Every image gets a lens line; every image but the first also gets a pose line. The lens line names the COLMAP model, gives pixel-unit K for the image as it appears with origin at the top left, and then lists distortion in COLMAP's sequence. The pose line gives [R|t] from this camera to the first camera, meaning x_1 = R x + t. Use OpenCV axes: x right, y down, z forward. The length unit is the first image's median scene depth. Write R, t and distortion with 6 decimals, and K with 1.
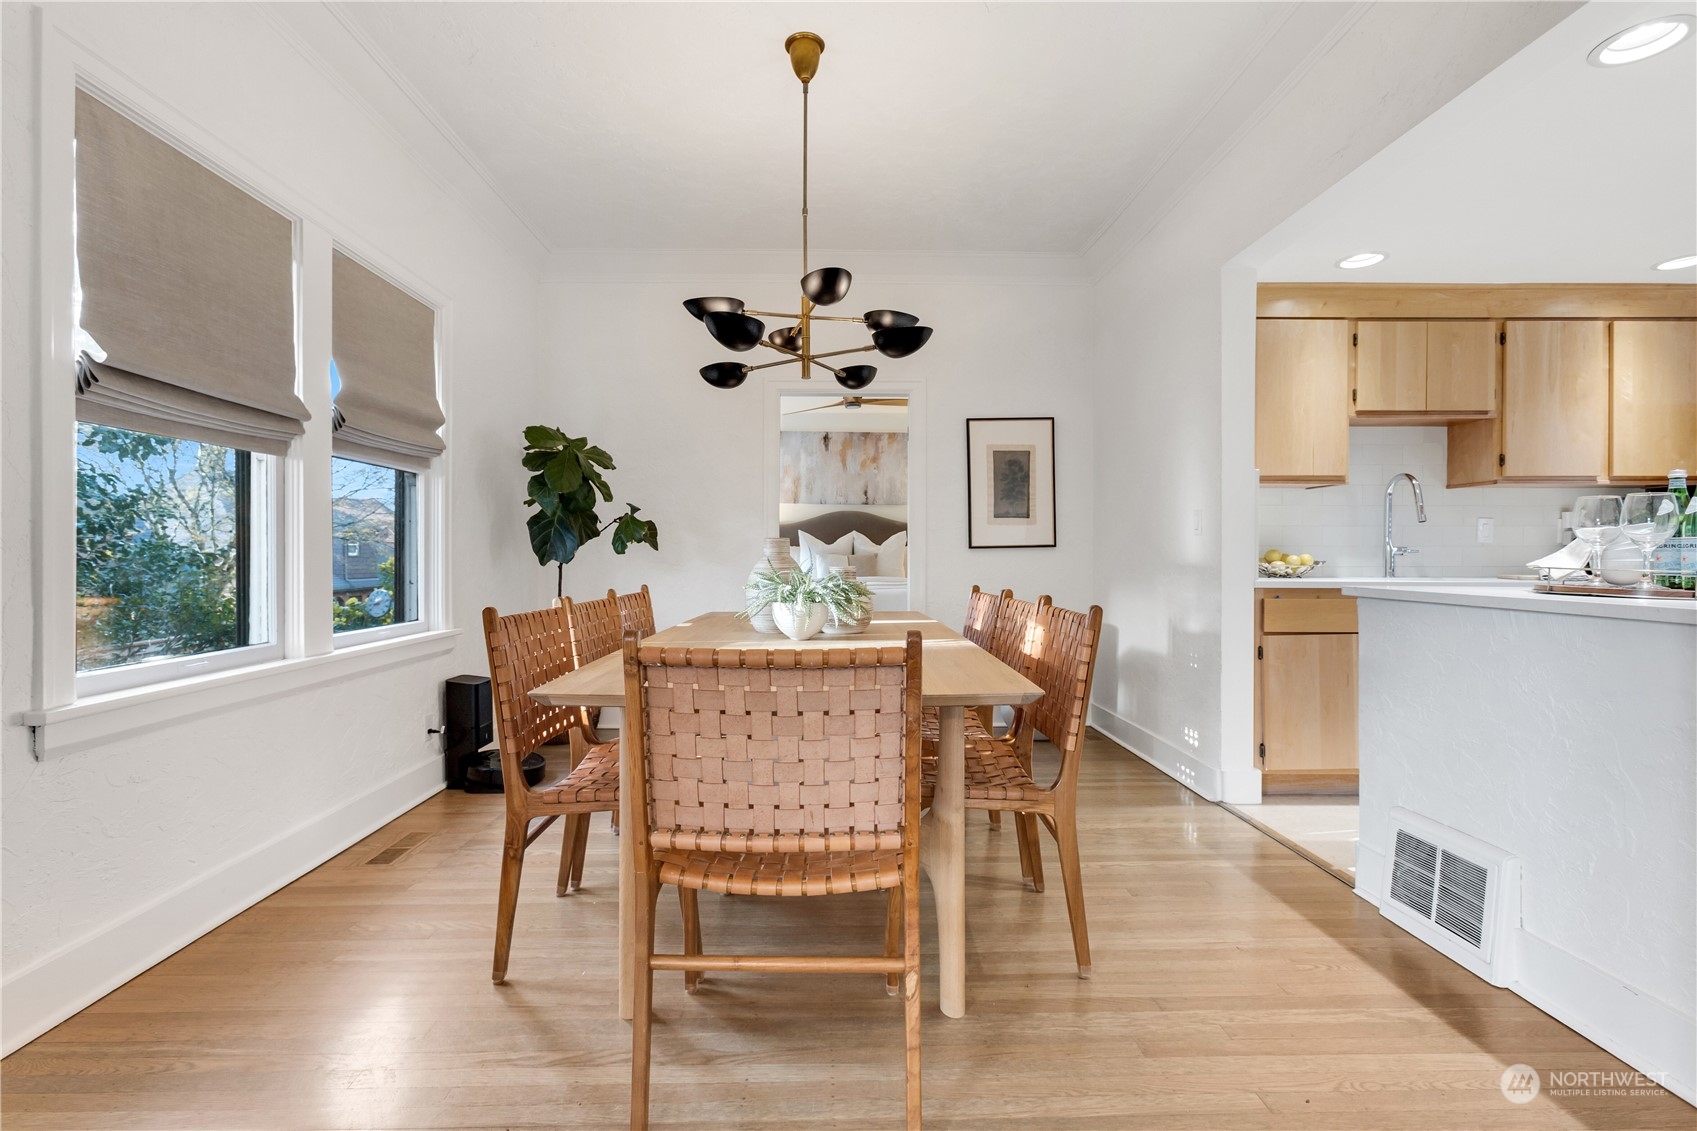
lens RADIAL K [[791.2, 0, 848.5], [0, 791.2, 565.5], [0, 0, 1]] dist [-0.022928, 0.017646]
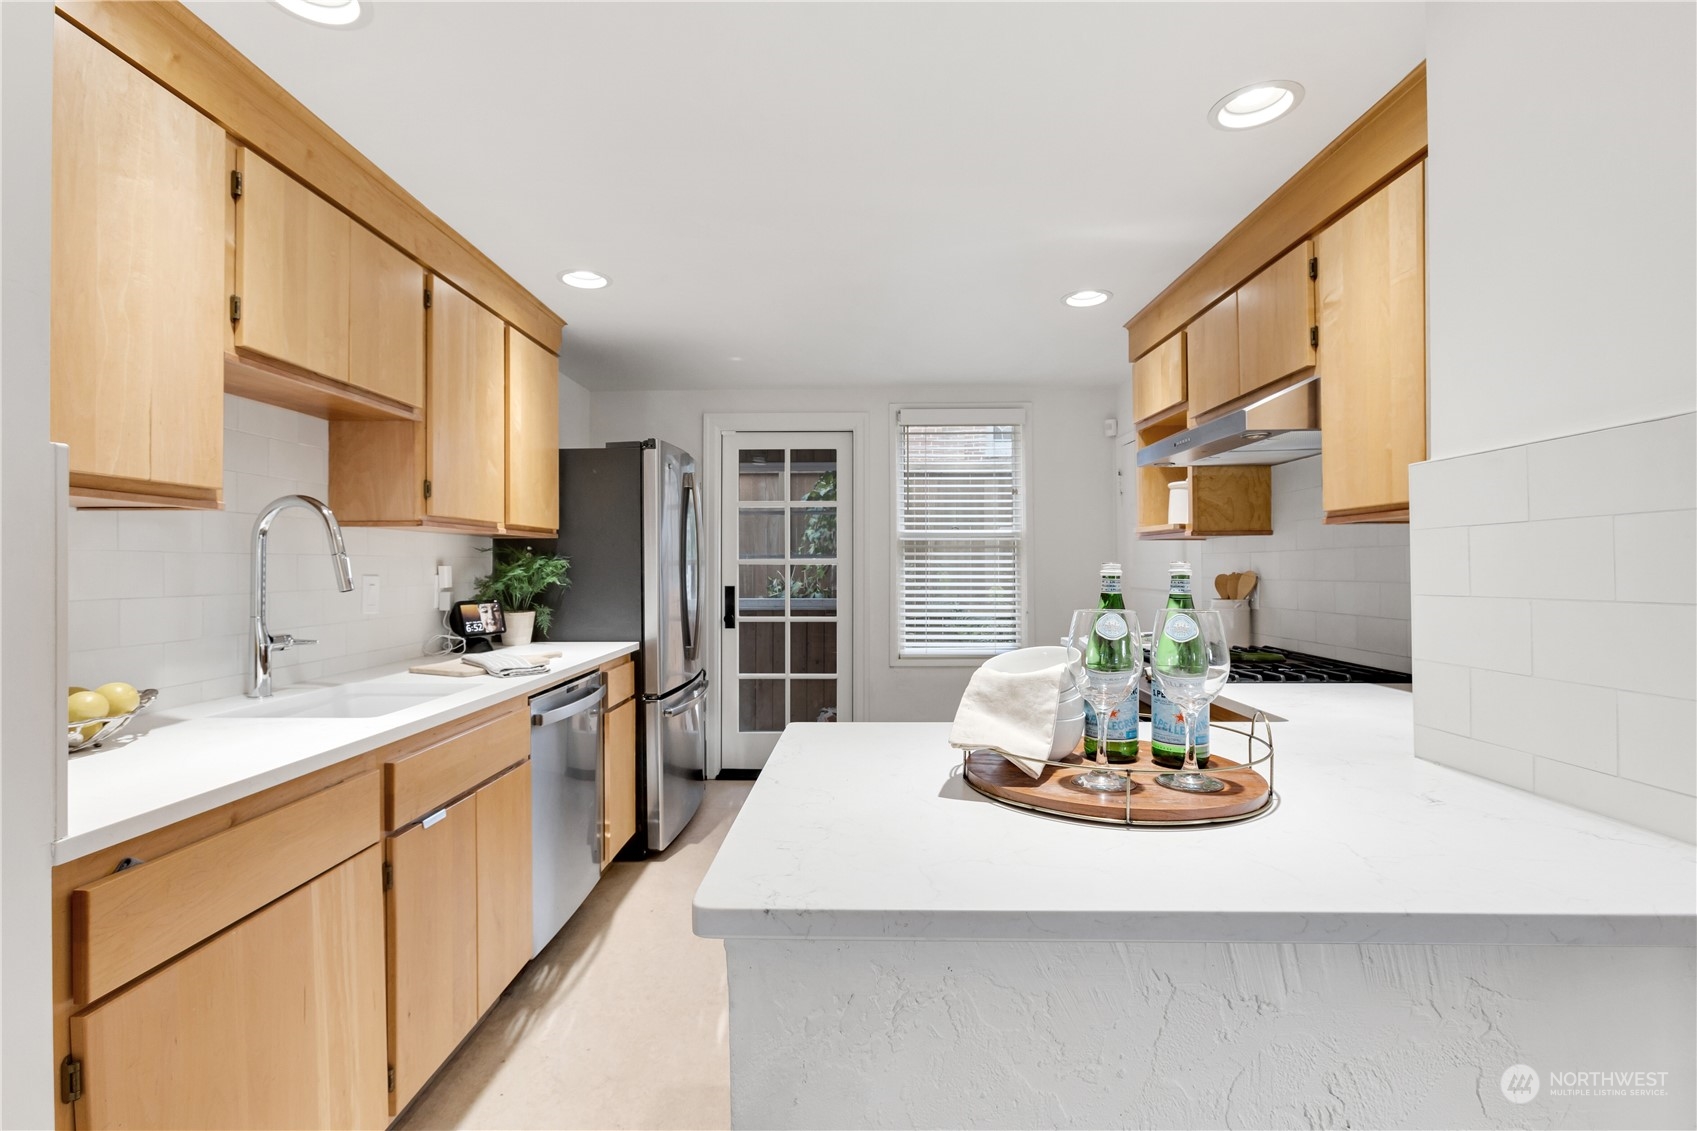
lens RADIAL K [[763.9, 0, 848.5], [0, 763.9, 565.5], [0, 0, 1]] dist [-0.001198, 0.000419]
pose [[0.046219, 0.001621, 0.998930, 0.228575], [0.004552, 0.999988, -0.001833, -0.069654], [-0.998921, 0.004632, 0.046211, 0.630973]]
